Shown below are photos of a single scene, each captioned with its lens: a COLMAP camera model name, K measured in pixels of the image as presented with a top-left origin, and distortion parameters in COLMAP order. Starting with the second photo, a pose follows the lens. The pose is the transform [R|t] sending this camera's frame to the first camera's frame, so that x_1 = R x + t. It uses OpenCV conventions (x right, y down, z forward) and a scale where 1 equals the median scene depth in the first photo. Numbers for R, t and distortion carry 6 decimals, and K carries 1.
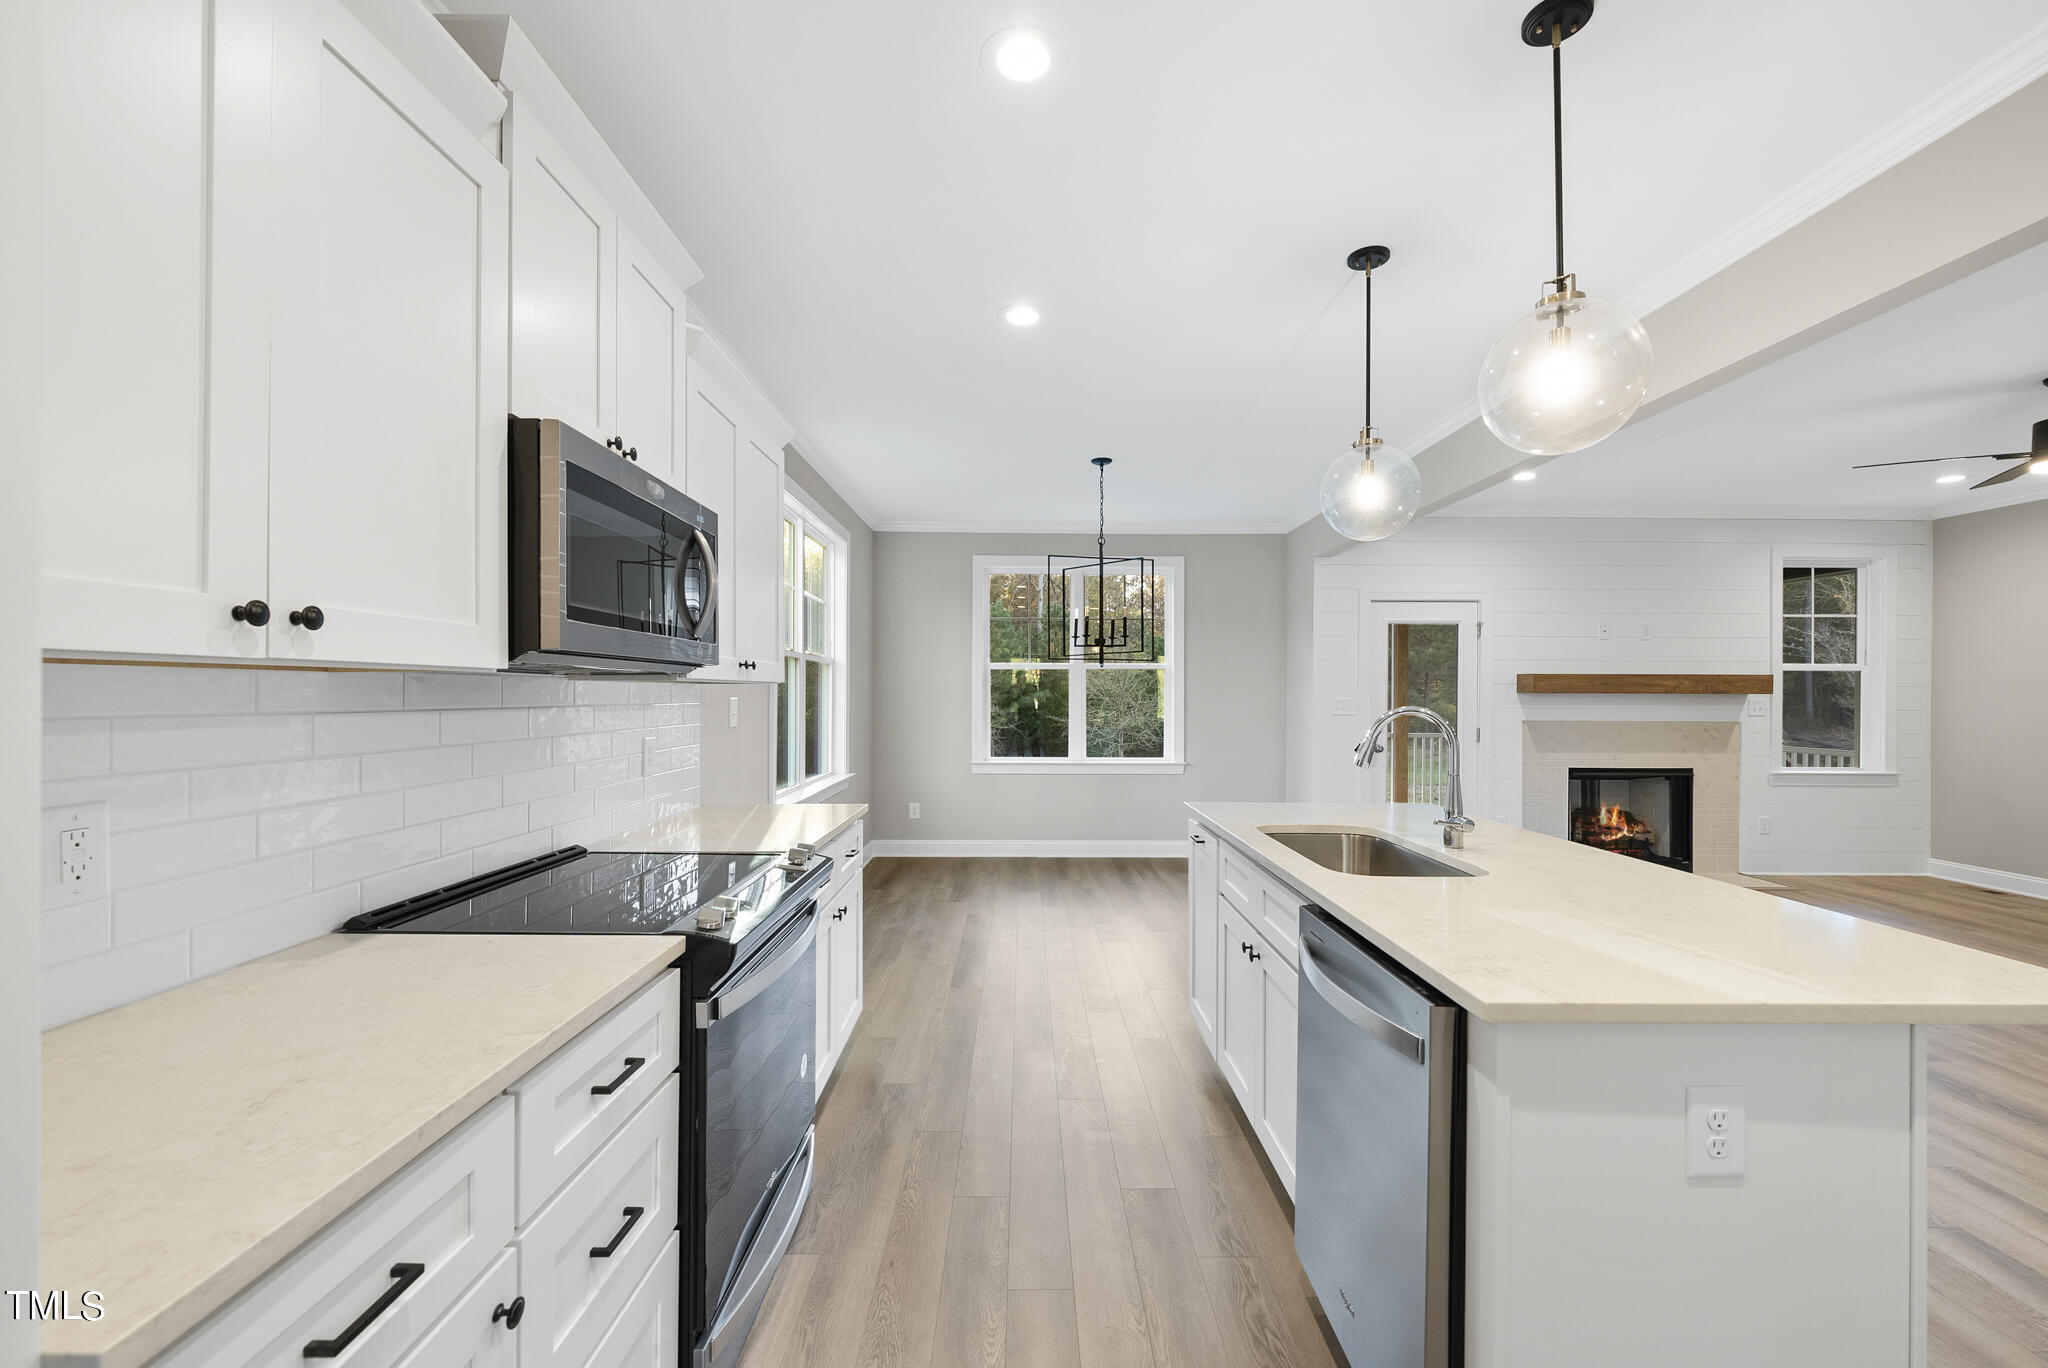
lens RADIAL K [[815.7, 0, 1030.4], [0, 815.7, 687.1], [0, 0, 1]] dist [0.000416, -0.000110]
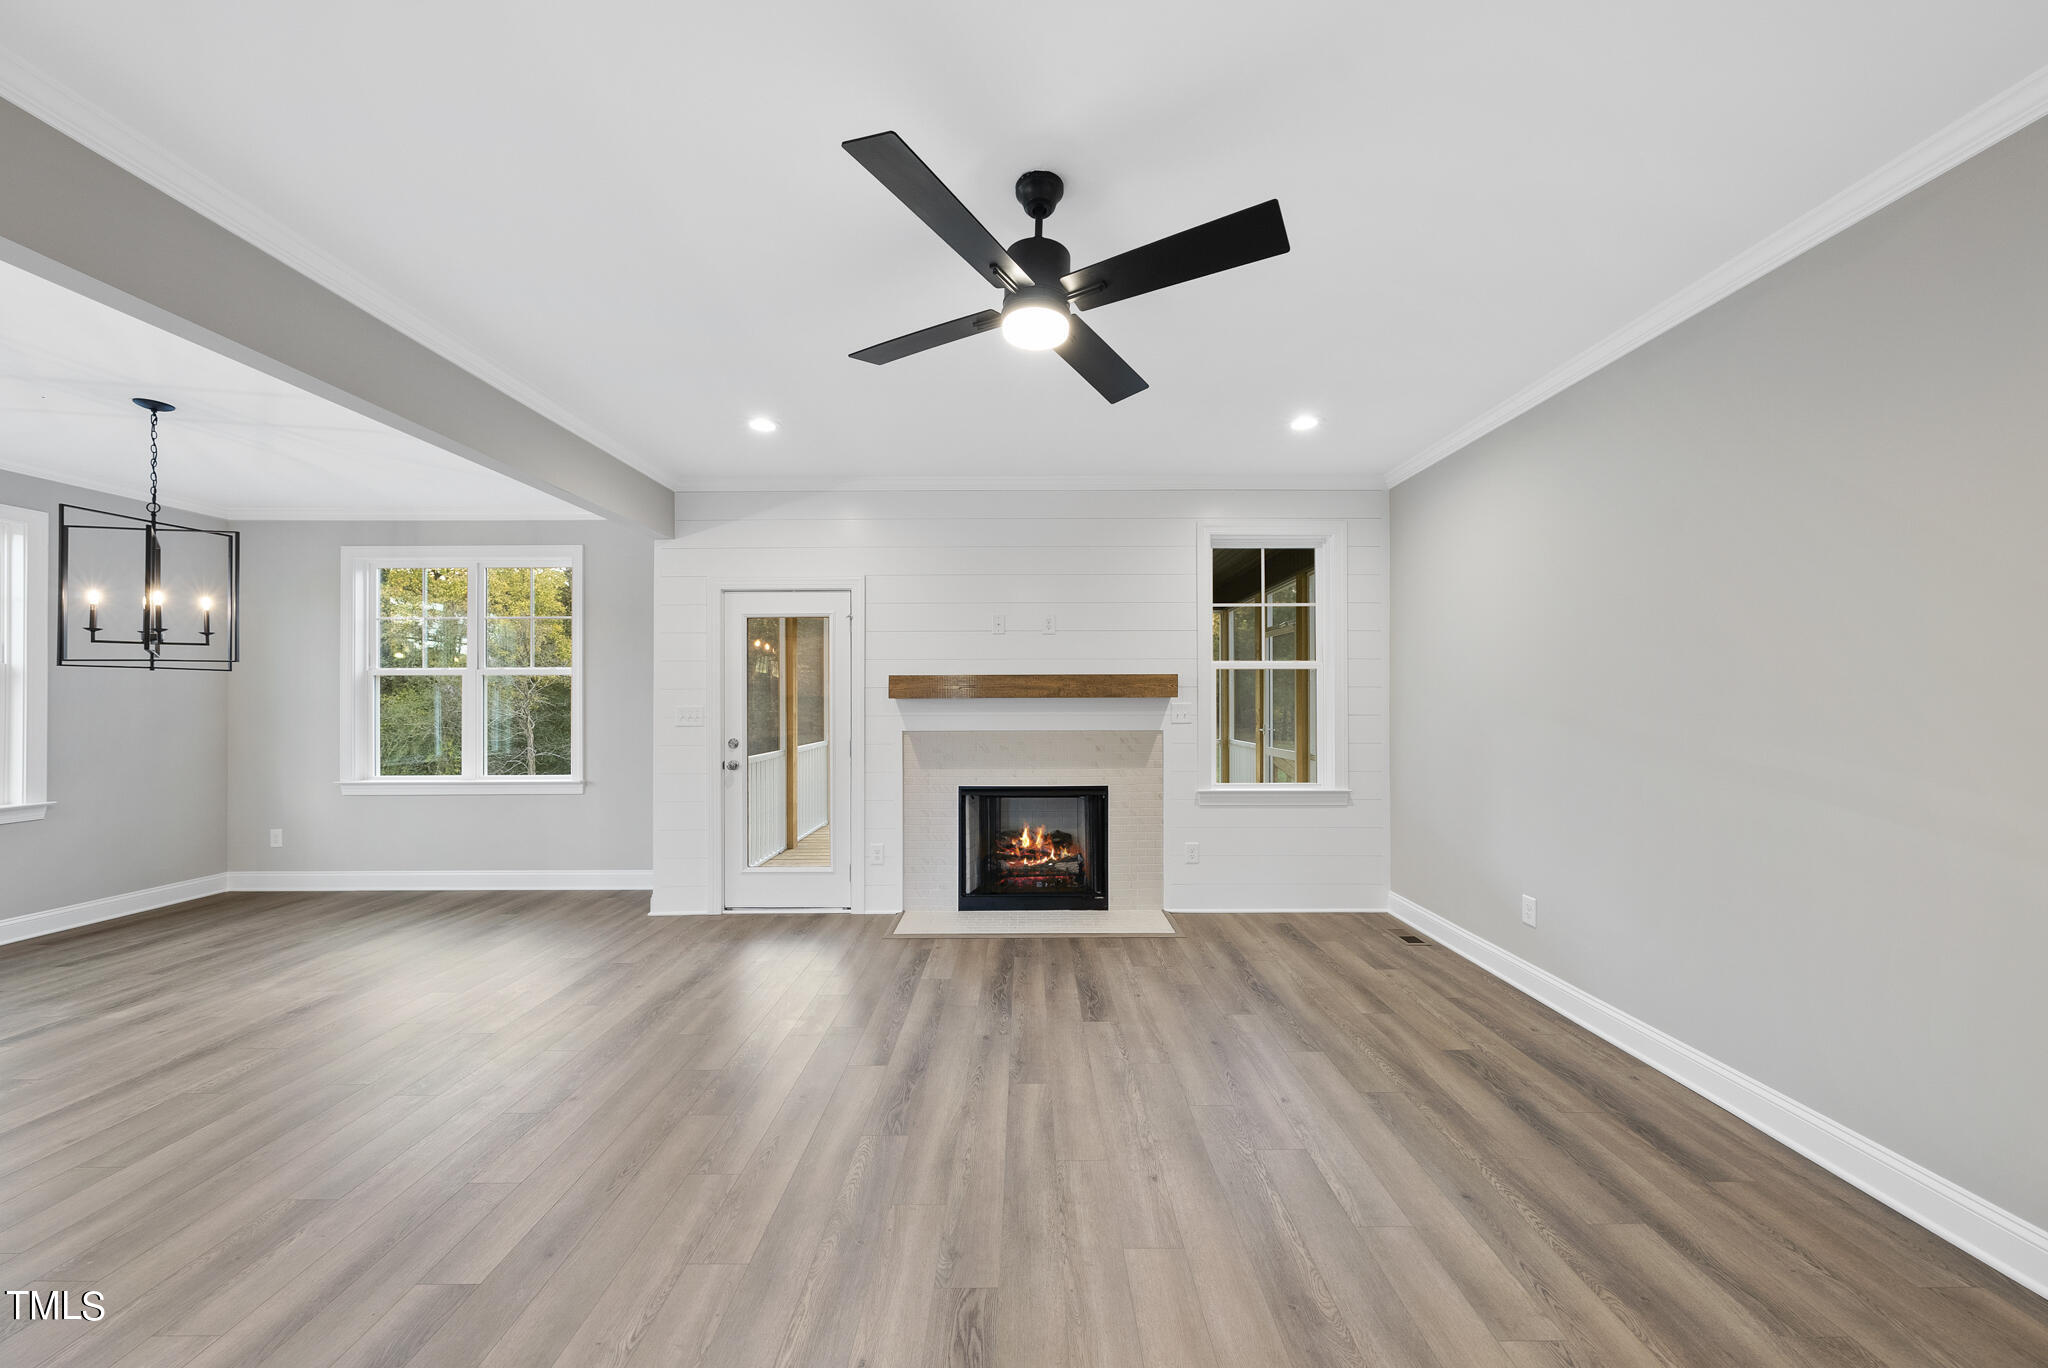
lens RADIAL K [[700.4, 0, 1024.4], [0, 700.4, 693.7], [0, 0, 1]] dist [-0.002229, 0.000059]
pose [[0.999947, -0.008567, -0.005704, 0.731674], [0.008572, 0.999963, 0.000994, 0.002778], [0.005695, -0.001042, 0.999983, 0.275736]]
